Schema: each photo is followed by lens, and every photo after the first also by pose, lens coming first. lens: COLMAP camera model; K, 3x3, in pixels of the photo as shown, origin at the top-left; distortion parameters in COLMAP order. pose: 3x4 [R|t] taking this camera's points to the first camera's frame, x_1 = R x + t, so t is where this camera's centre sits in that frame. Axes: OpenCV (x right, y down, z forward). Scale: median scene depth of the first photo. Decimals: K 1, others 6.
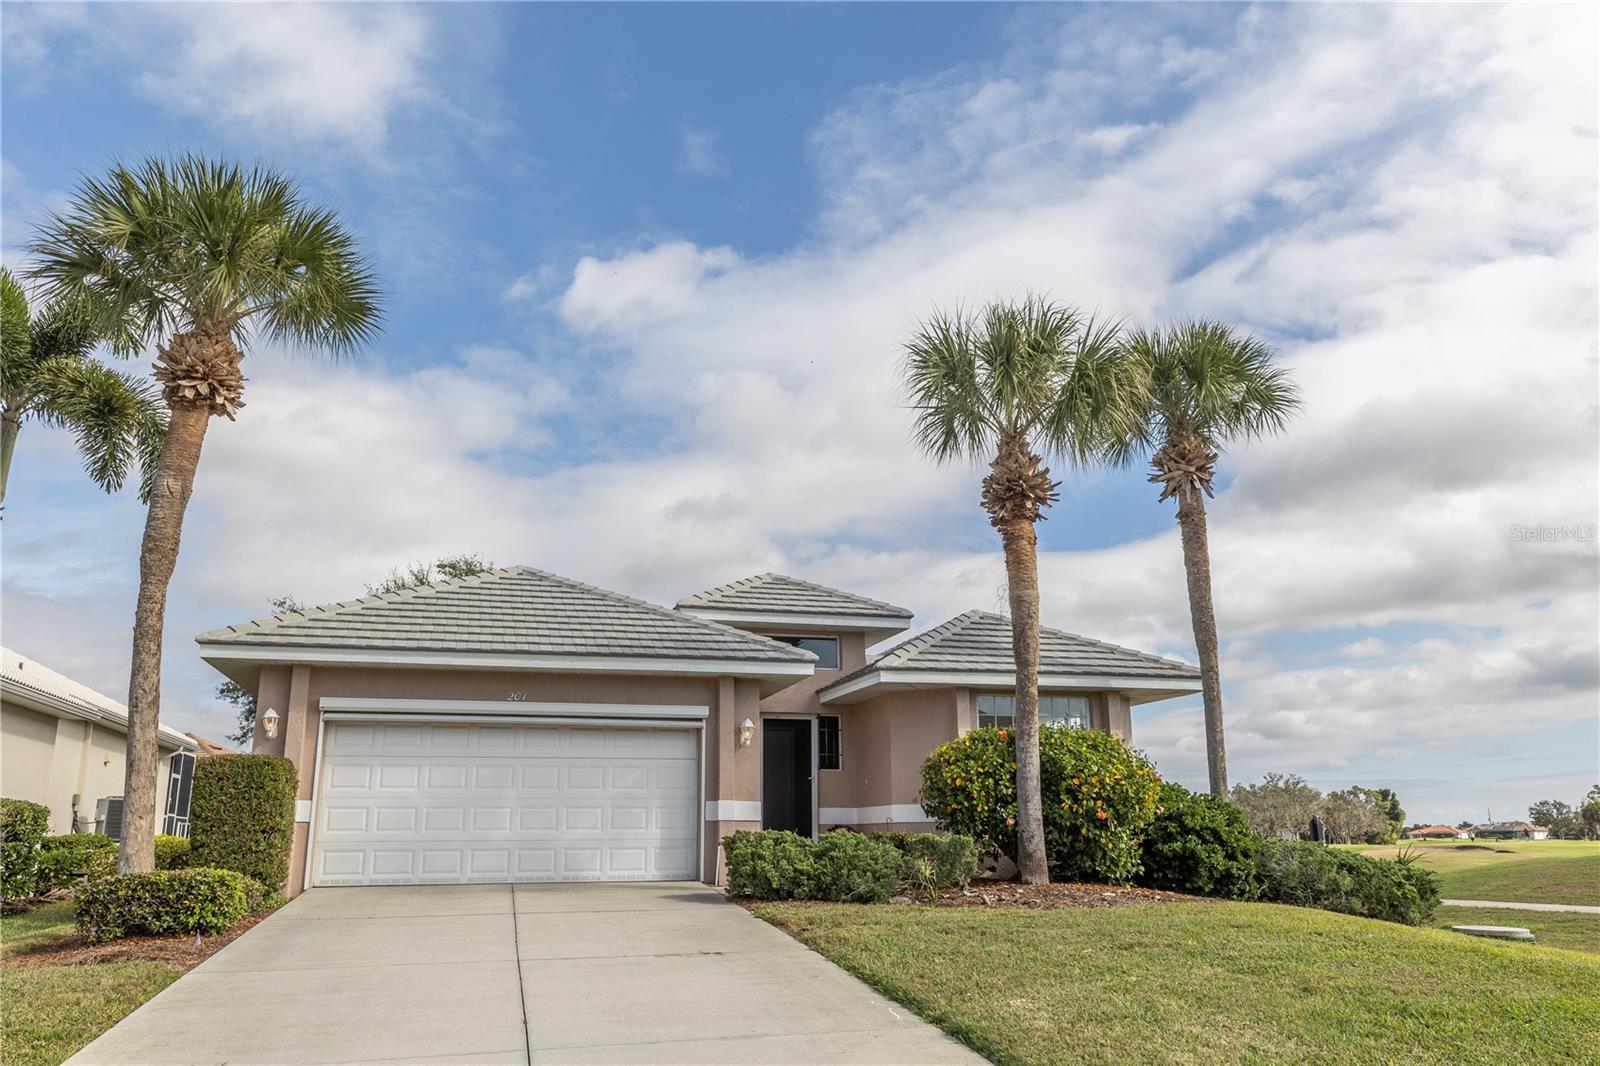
lens RADIAL K [[1227.3, 0, 800.0], [0, 1227.3, 533.0], [0, 0, 1]] dist [-0.002775, -0.000321]
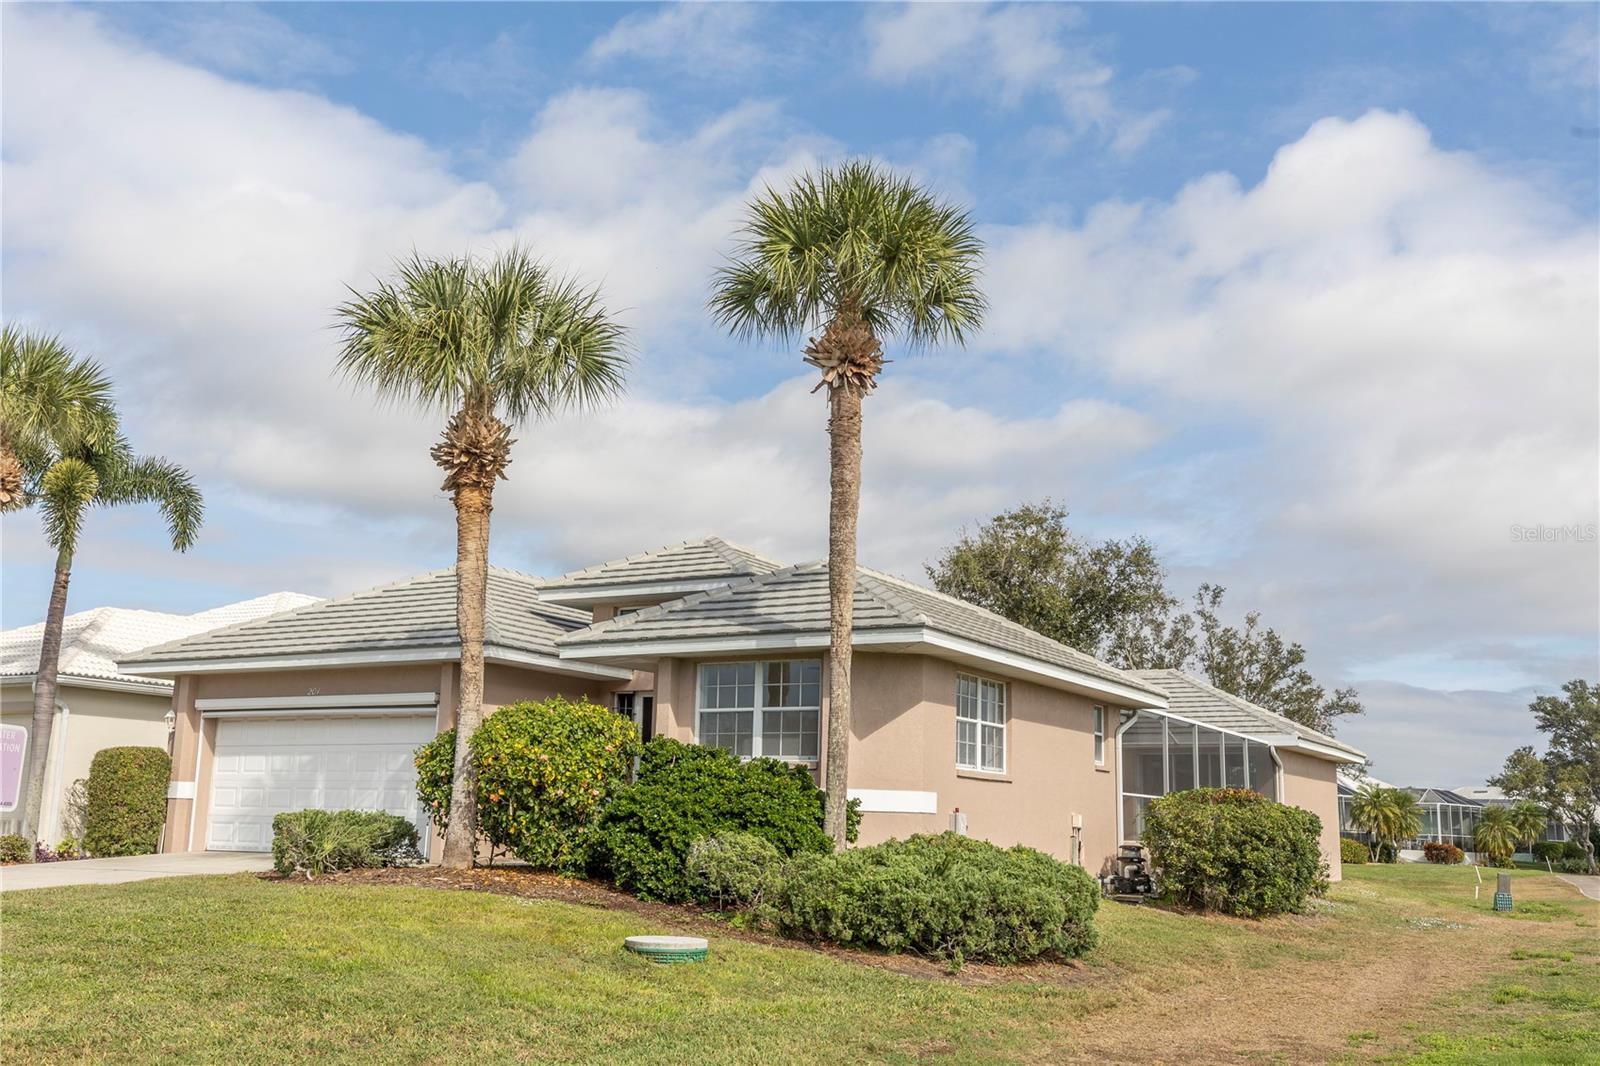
lens RADIAL K [[1571.4, 0, 800.0], [0, 1571.4, 533.0], [0, 0, 1]] dist [0.002002, -0.000361]
pose [[0.711456, -0.109439, -0.694157, 1.110453], [0.147651, 0.989029, -0.004597, 0.061085], [0.687044, -0.099222, 0.719809, 0.276718]]
